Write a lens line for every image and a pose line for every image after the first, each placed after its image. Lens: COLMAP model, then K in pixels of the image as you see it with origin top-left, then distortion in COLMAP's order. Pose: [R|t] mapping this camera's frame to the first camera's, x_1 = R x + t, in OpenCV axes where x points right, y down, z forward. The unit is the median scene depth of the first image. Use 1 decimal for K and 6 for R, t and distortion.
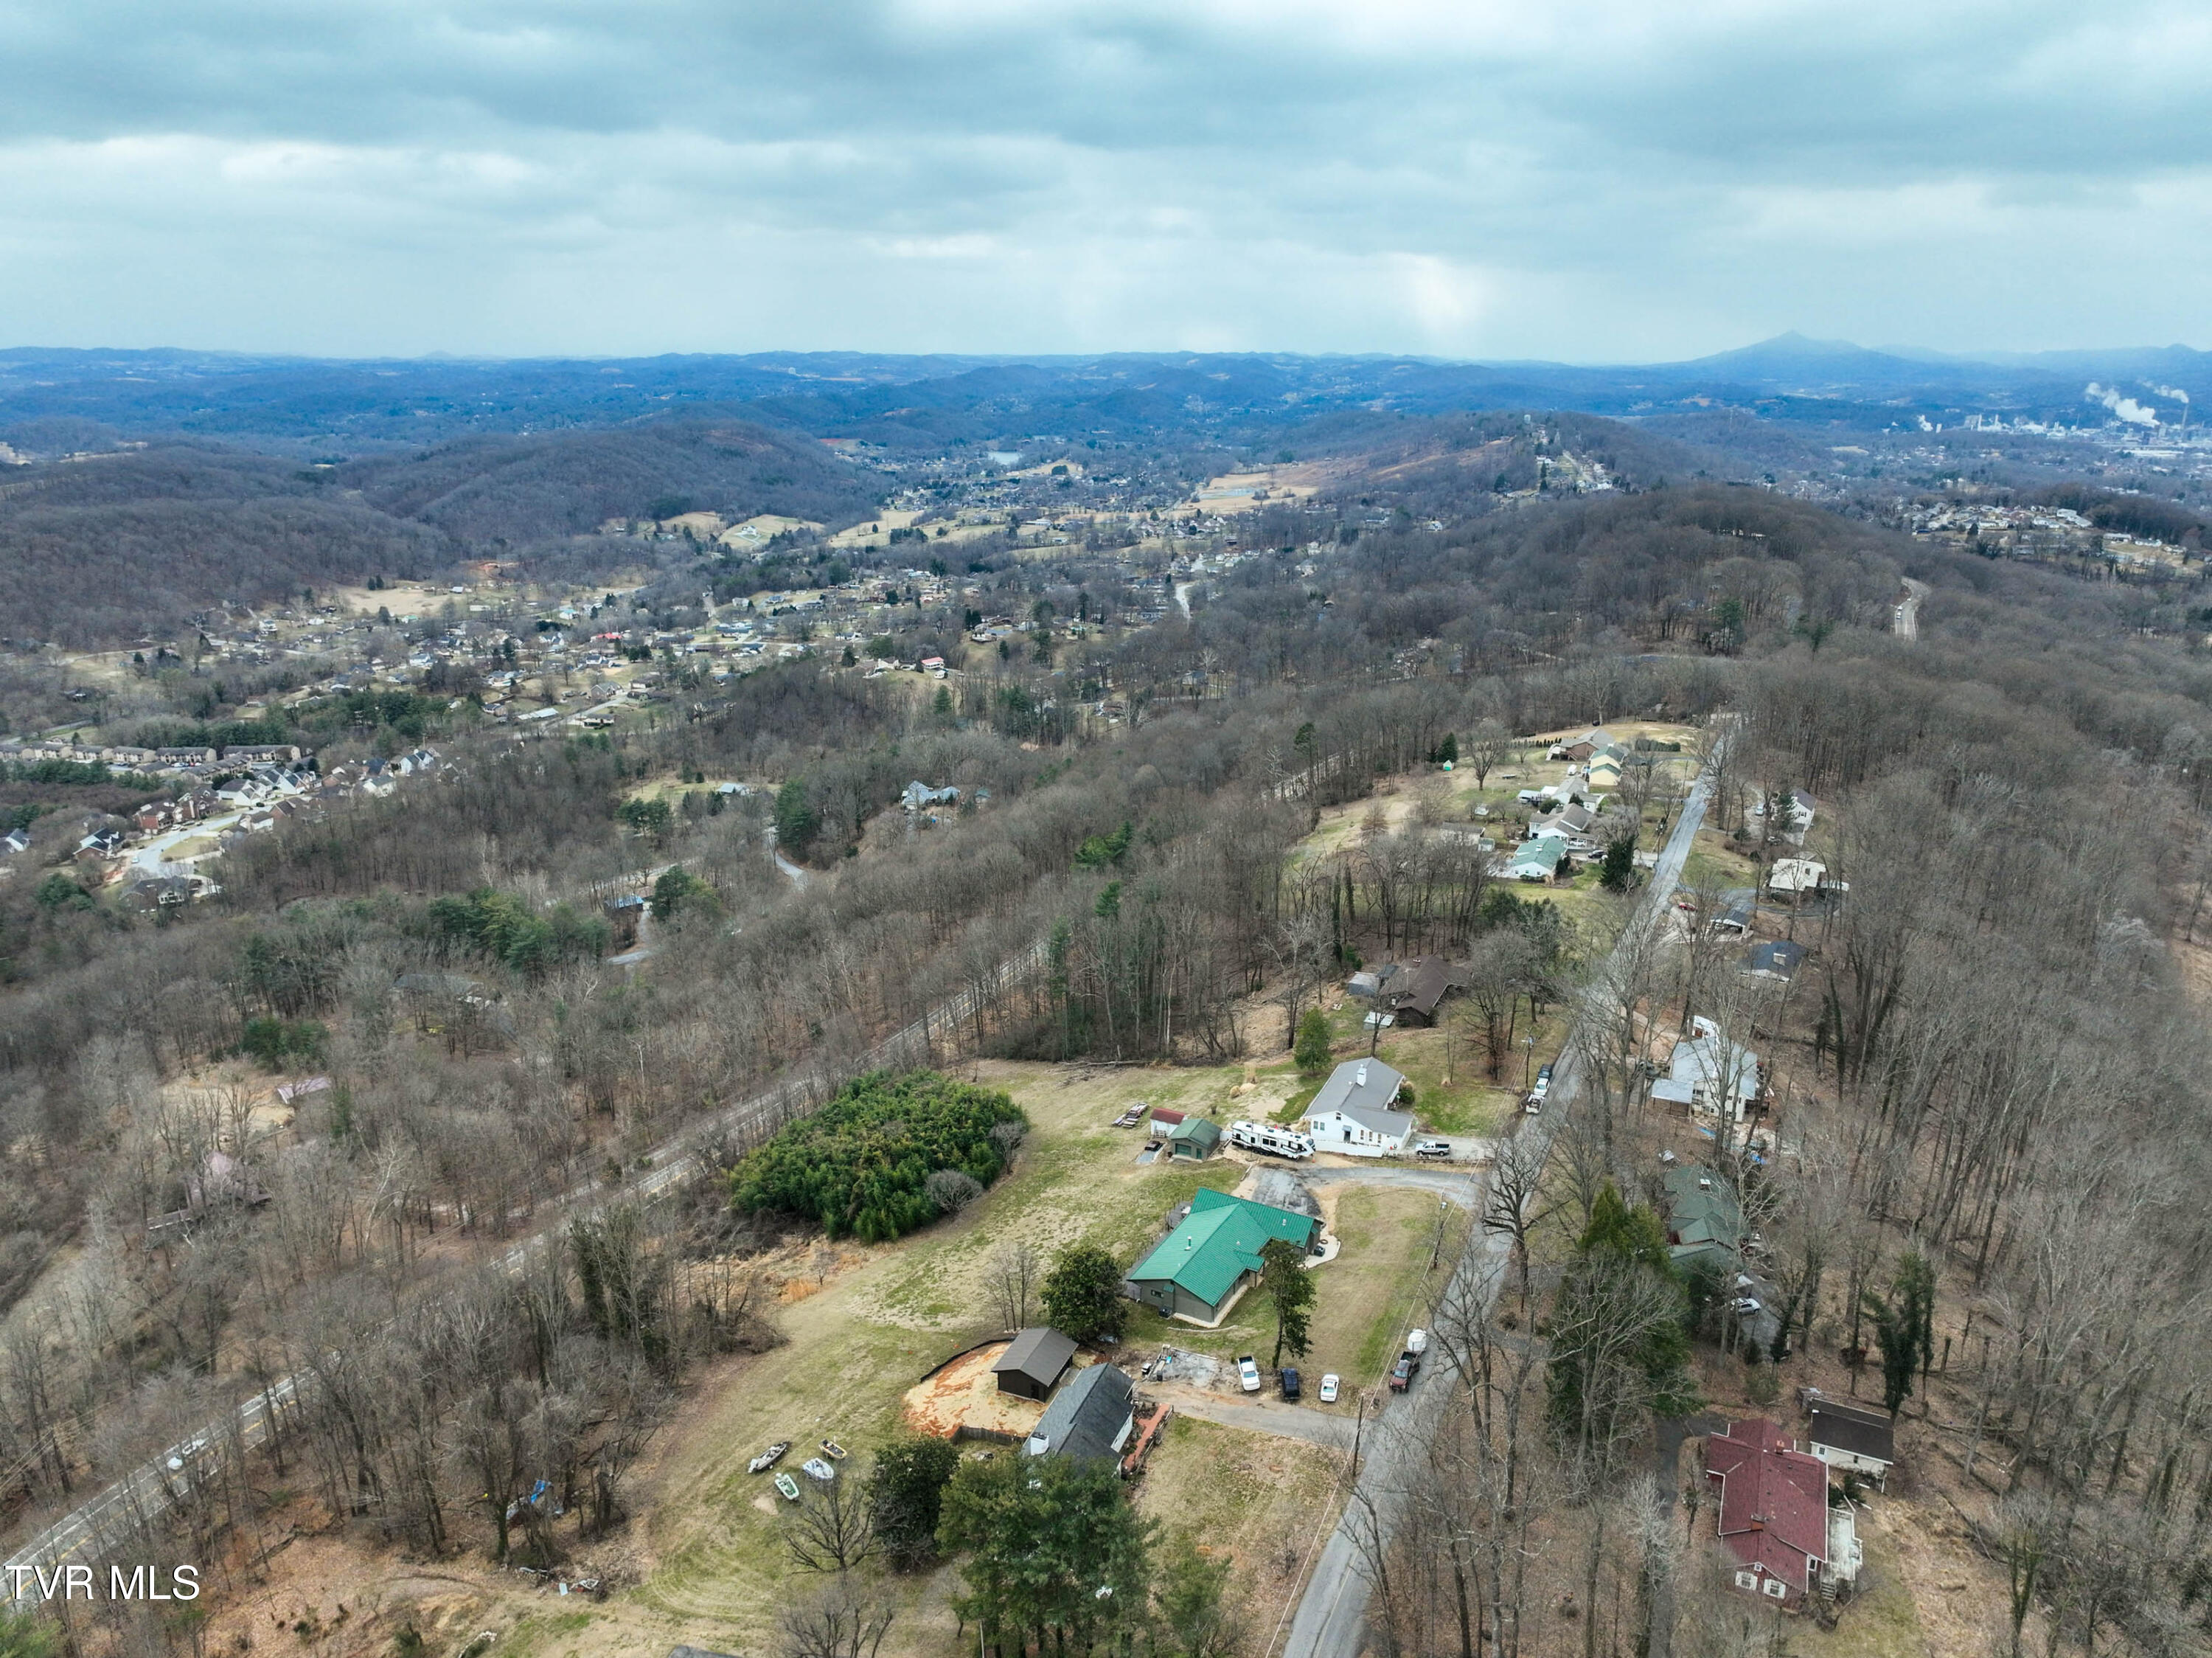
lens RADIAL K [[1549.5, 0, 1116.2], [0, 1549.5, 825.2], [0, 0, 1]] dist [0.004892, 0.005857]
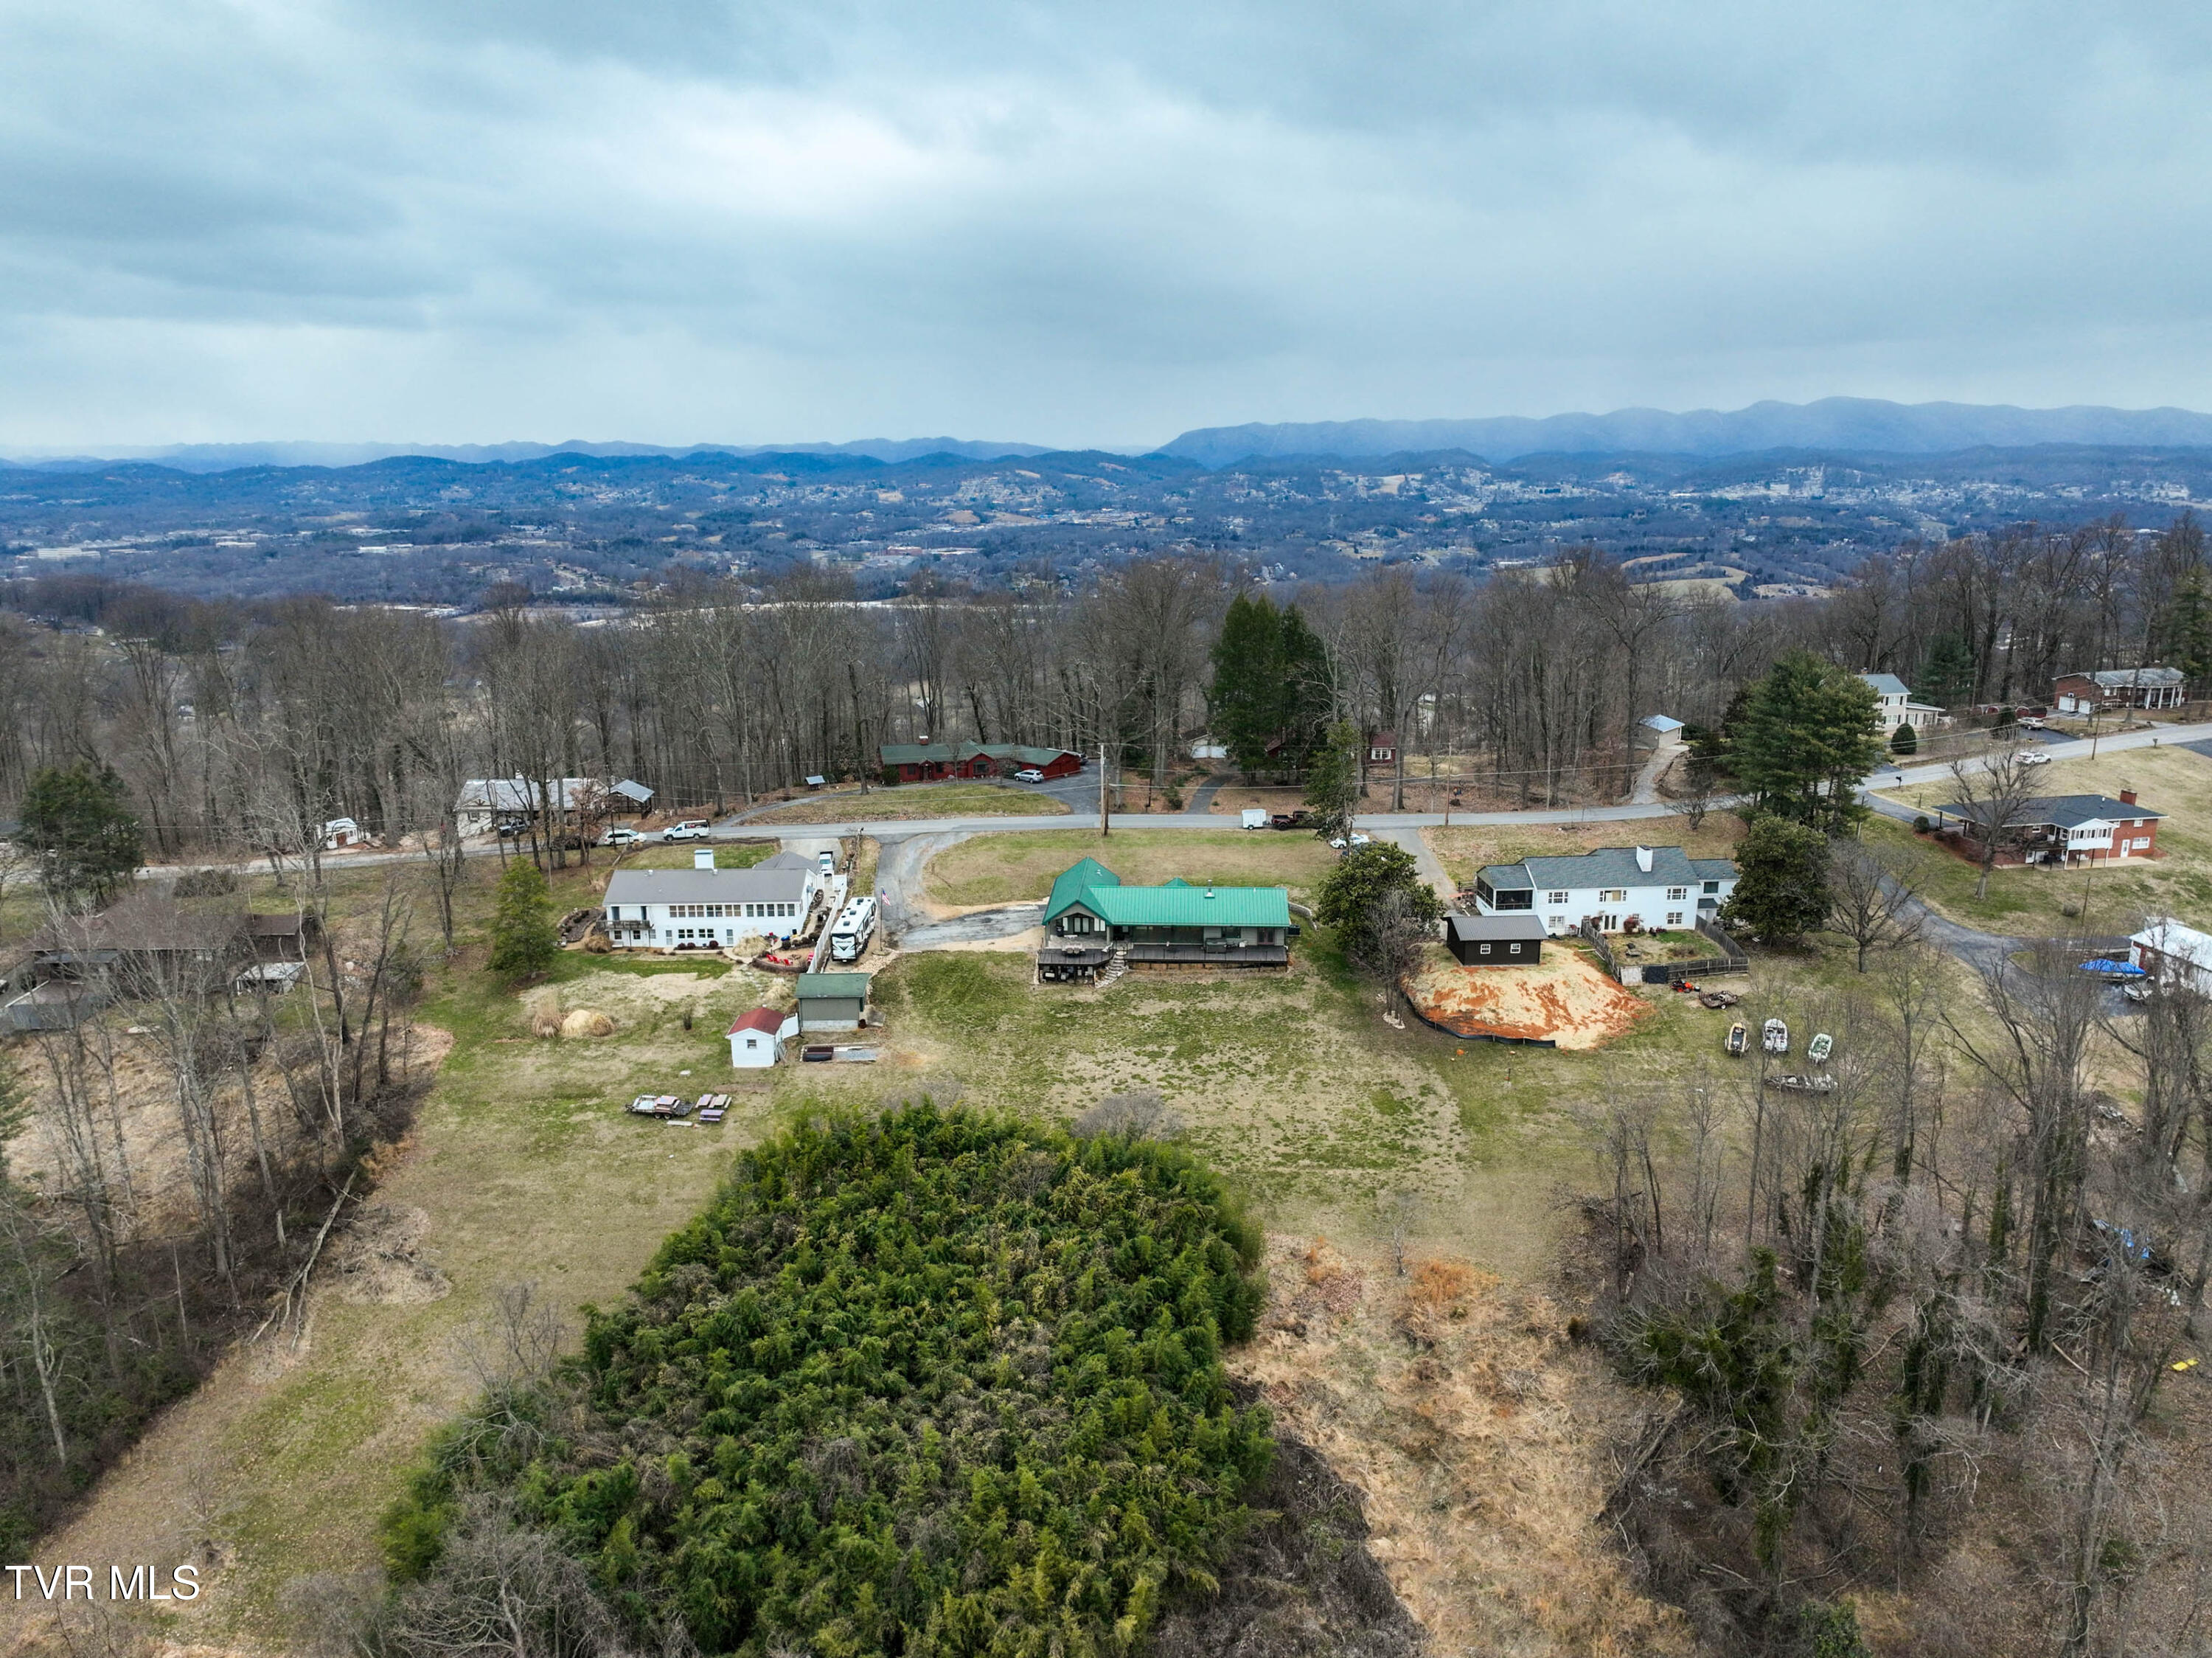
lens RADIAL K [[1555.2, 0, 1113.3], [0, 1555.2, 820.2], [0, 0, 1]] dist [0.007411, 0.001254]
pose [[-0.435792, -0.208613, 0.875538, -0.108845], [0.266110, 0.899414, 0.346756, -0.008824], [-0.859809, 0.384103, -0.336443, 0.227880]]
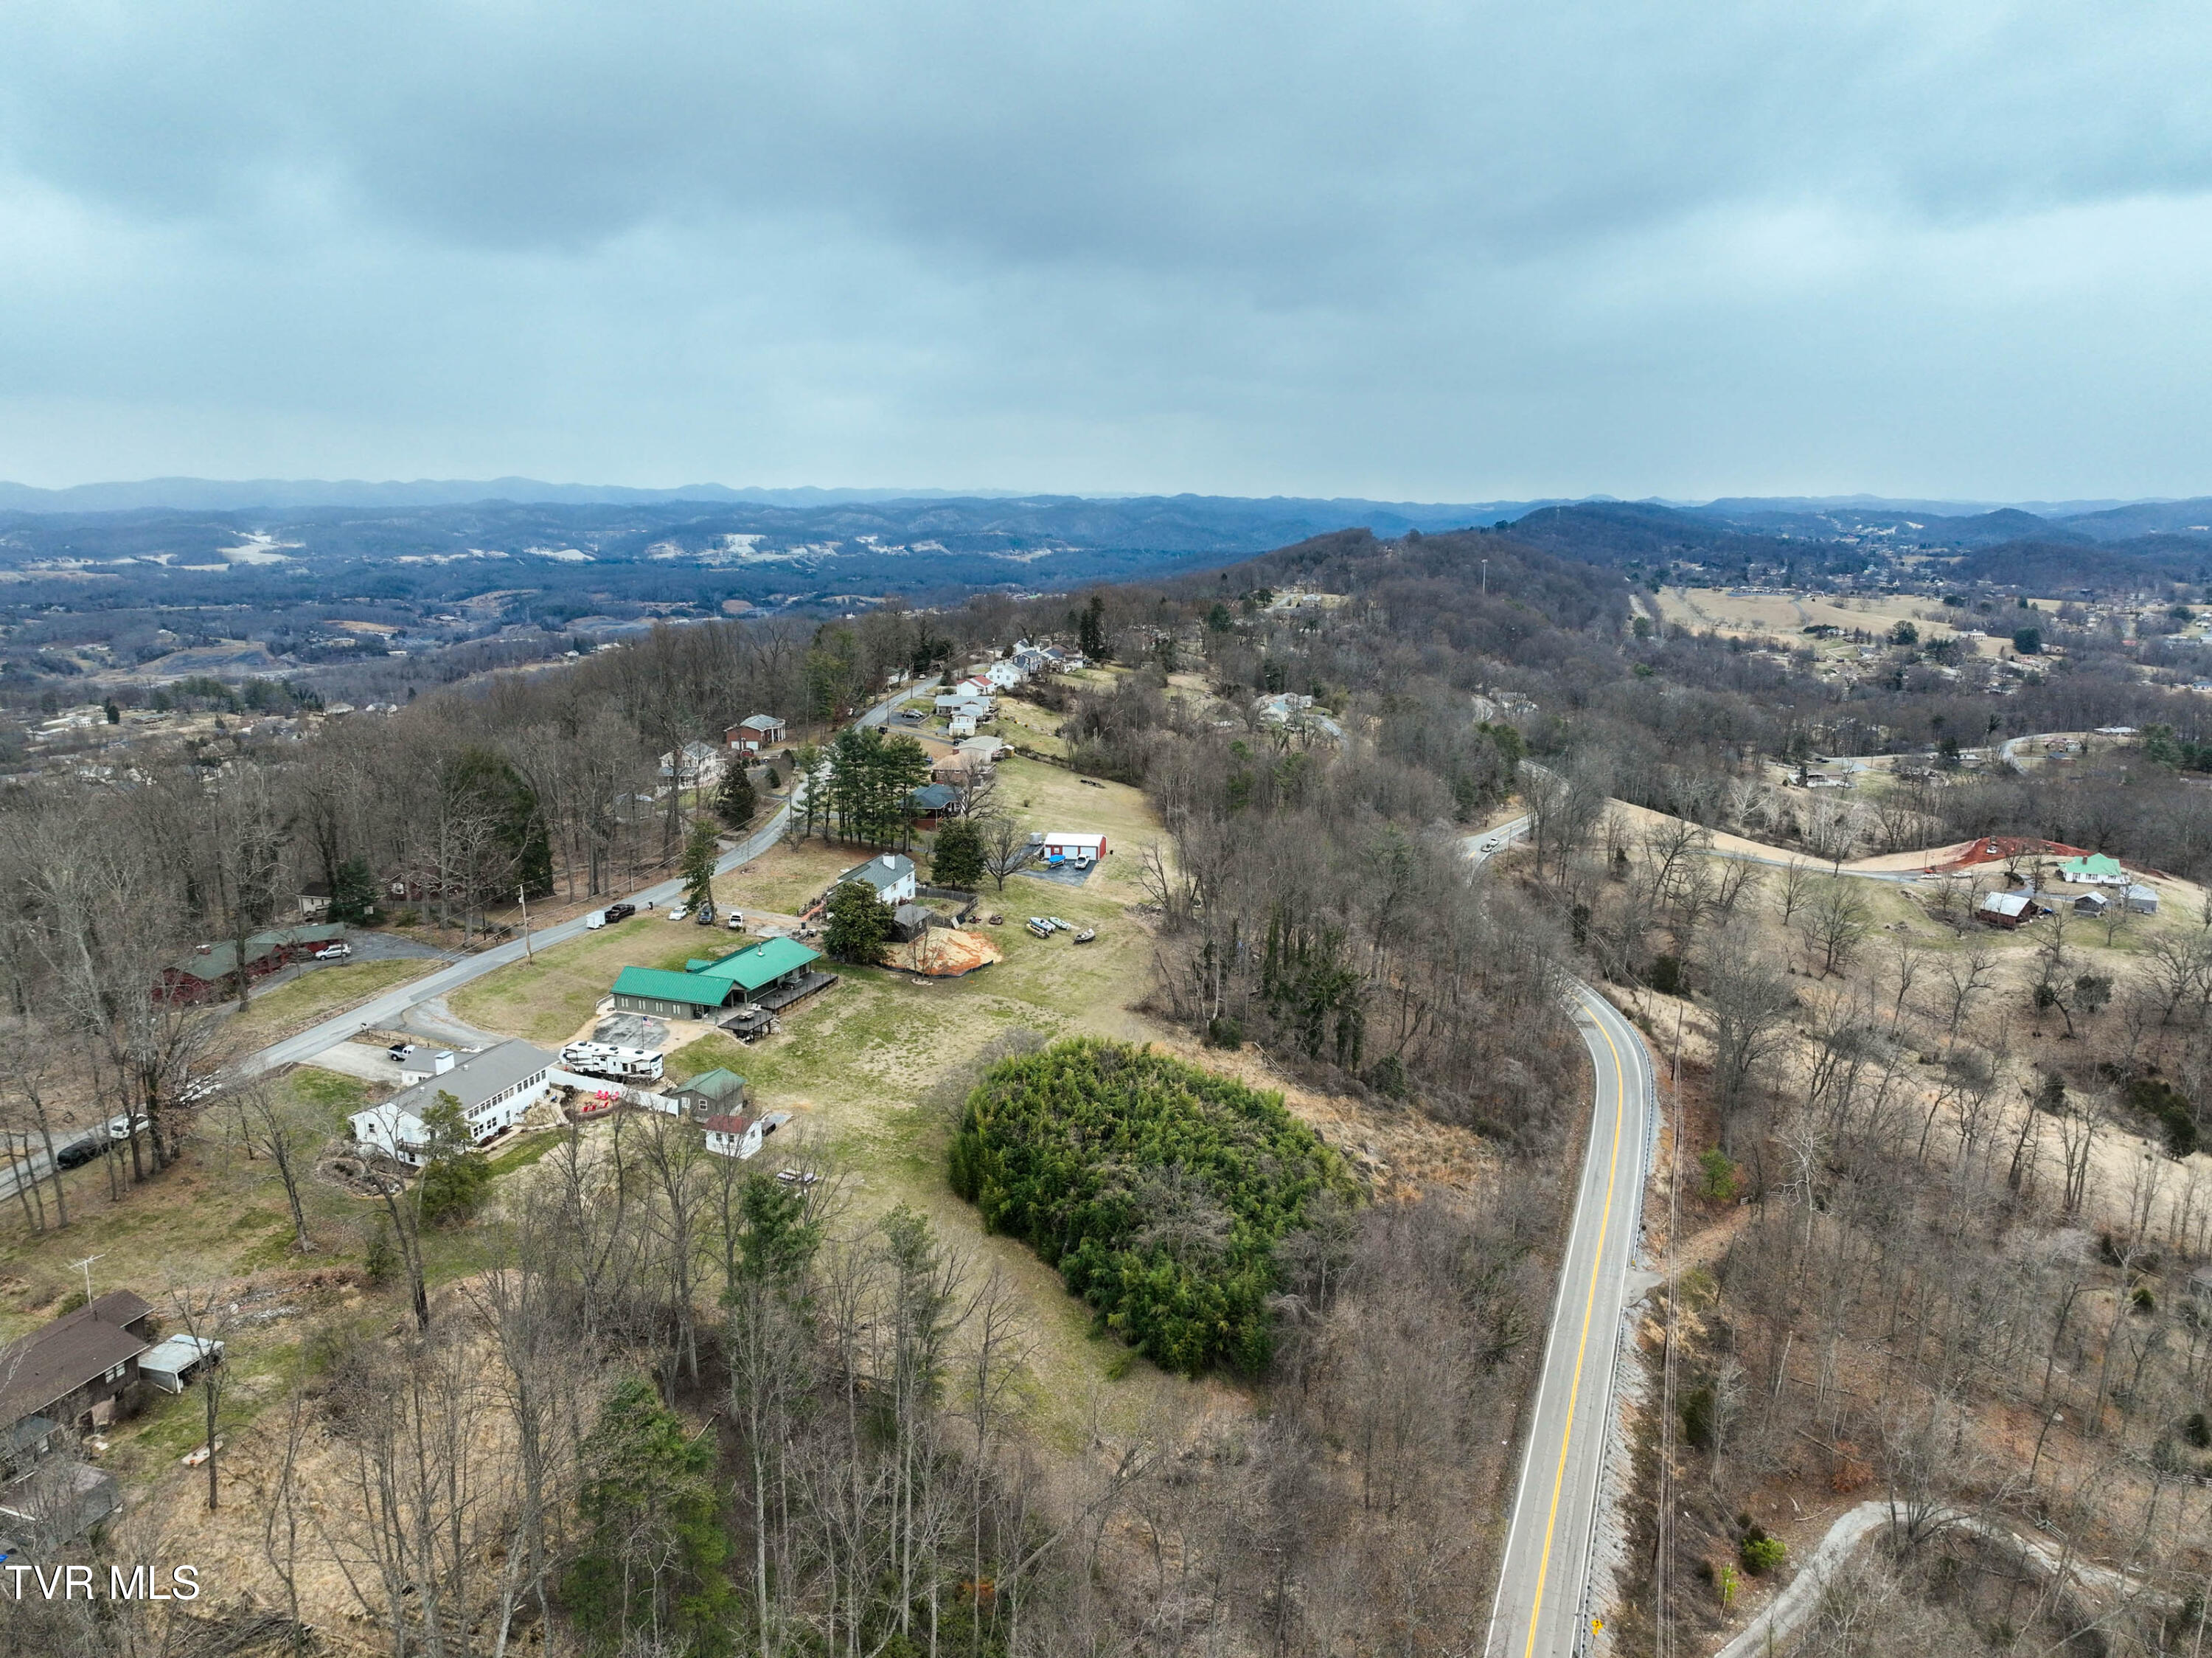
lens RADIAL K [[1549.5, 0, 1116.2], [0, 1549.5, 825.2], [0, 0, 1]] dist [0.004892, 0.005857]
pose [[-0.990868, 0.026381, -0.132231, -0.010048], [-0.040011, 0.878977, 0.475183, -0.056778], [0.128764, 0.476135, -0.869894, 0.337587]]
